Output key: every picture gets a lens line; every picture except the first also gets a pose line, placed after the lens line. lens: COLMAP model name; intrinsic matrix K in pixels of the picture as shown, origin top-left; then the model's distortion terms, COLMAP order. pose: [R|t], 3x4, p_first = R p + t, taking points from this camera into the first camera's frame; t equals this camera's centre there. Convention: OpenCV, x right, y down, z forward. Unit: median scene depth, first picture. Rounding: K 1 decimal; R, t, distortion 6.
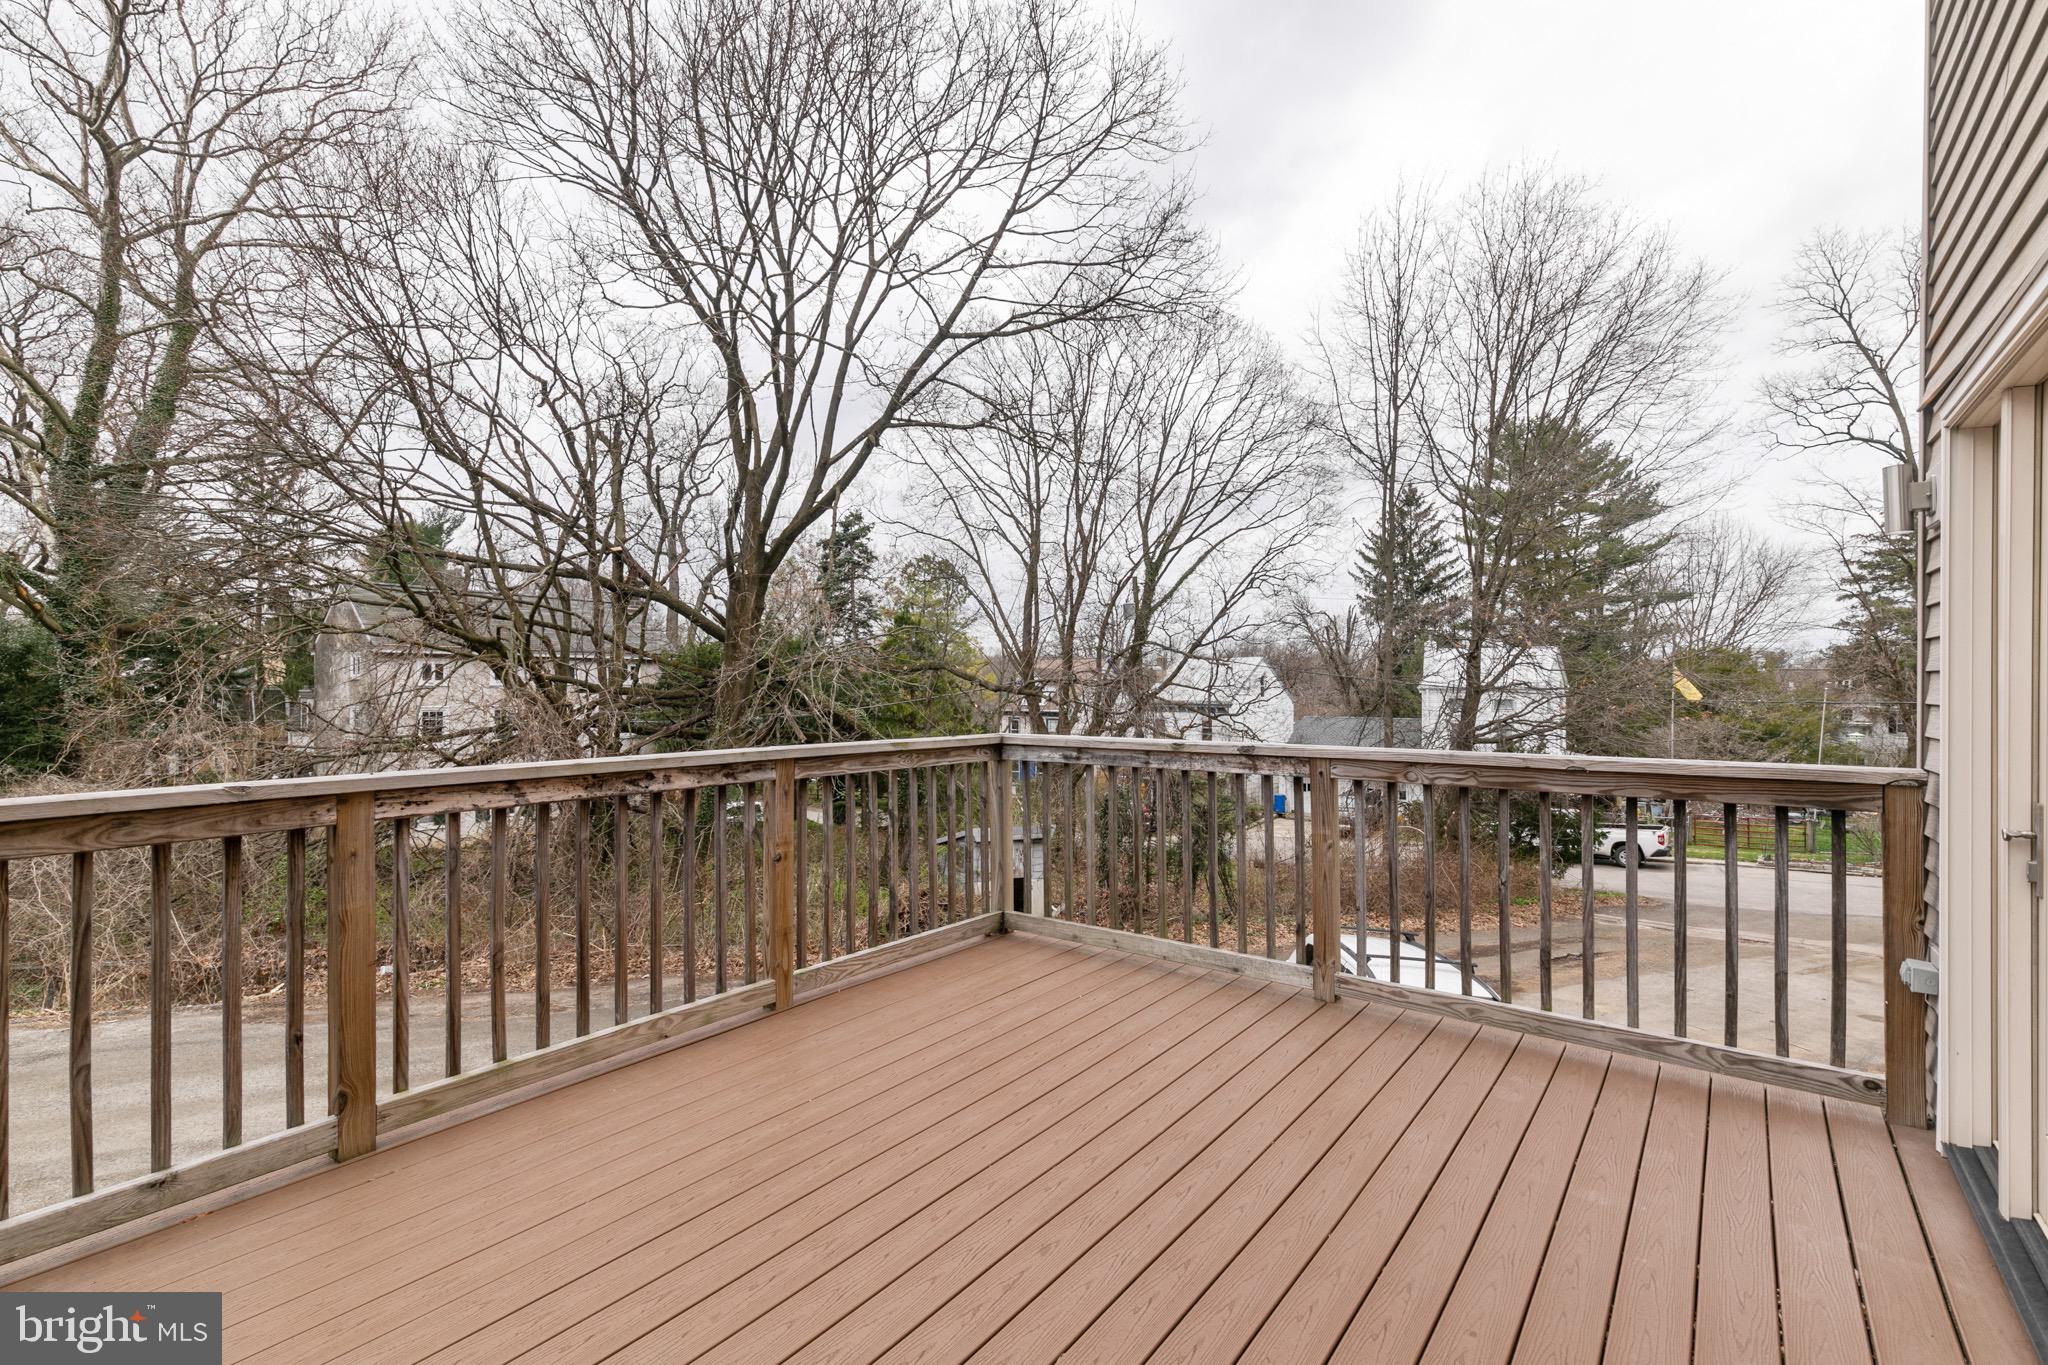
lens RADIAL K [[927.6, 0, 1033.3], [0, 927.6, 683.9], [0, 0, 1]] dist [-0.004838, -0.000832]
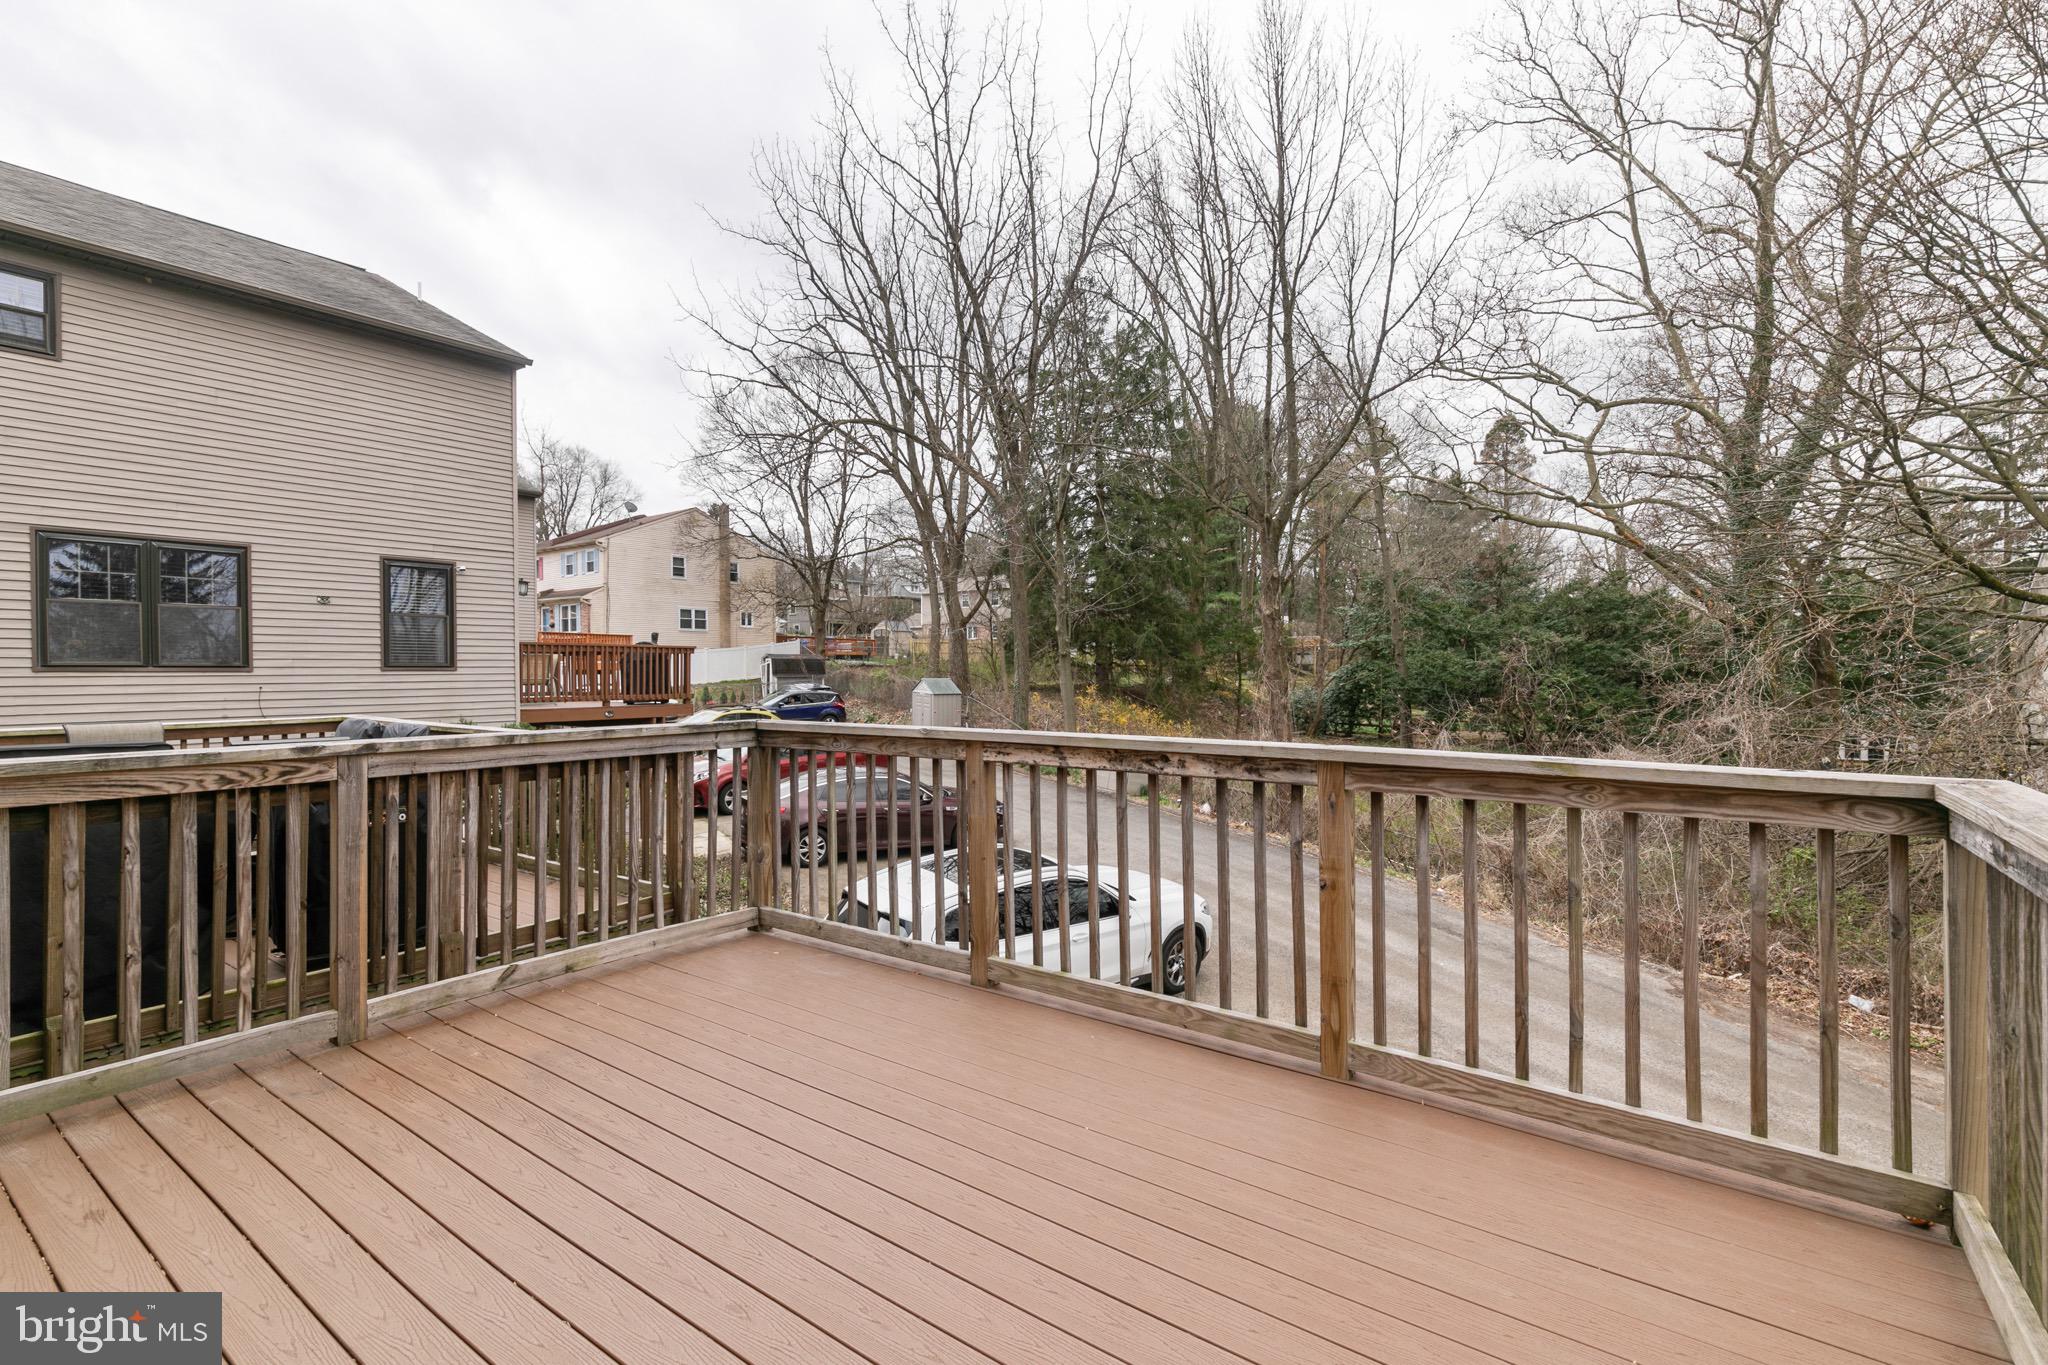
lens RADIAL K [[927.6, 0, 1033.3], [0, 927.6, 683.9], [0, 0, 1]] dist [-0.004838, -0.000832]
pose [[0.008265, 0.012662, -0.999886, 0.528369], [-0.000640, 0.999920, 0.012657, 0.005529], [0.999966, 0.000535, 0.008272, 0.761068]]
